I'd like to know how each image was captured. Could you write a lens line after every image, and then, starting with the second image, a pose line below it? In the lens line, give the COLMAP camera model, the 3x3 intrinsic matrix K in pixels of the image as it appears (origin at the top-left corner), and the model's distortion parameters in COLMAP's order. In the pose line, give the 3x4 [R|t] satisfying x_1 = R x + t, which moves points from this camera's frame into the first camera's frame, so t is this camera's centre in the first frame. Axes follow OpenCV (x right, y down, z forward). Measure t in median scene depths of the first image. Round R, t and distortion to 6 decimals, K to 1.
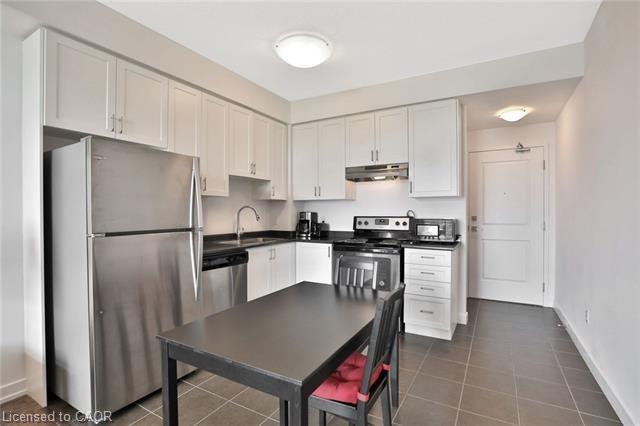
lens RADIAL K [[308.9, 0, 318.7], [0, 308.9, 214.7], [0, 0, 1]] dist [-0.023555, 0.000070]
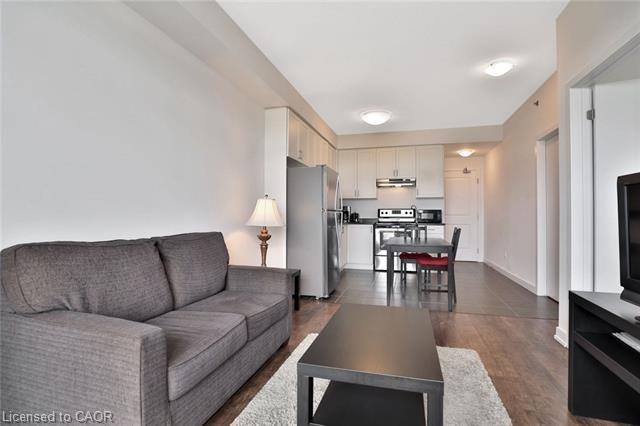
lens RADIAL K [[308.9, 0, 320.1], [0, 308.9, 214.1], [0, 0, 1]] dist [-0.023555, 0.000070]
pose [[0.971979, 0.008646, 0.234910, -0.599280], [-0.005600, 0.999891, -0.013629, 0.060595], [-0.235003, 0.011932, 0.971922, -0.539725]]
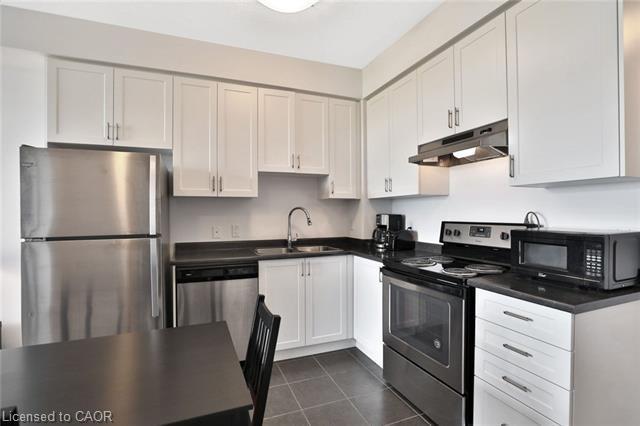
lens RADIAL K [[308.9, 0, 318.6], [0, 308.9, 212.6], [0, 0, 1]] dist [-0.023555, 0.000070]
pose [[0.792077, -0.003165, -0.610413, 0.318022], [-0.000611, 0.999982, -0.005979, -0.008961], [0.610421, 0.005109, 0.792061, 0.370364]]
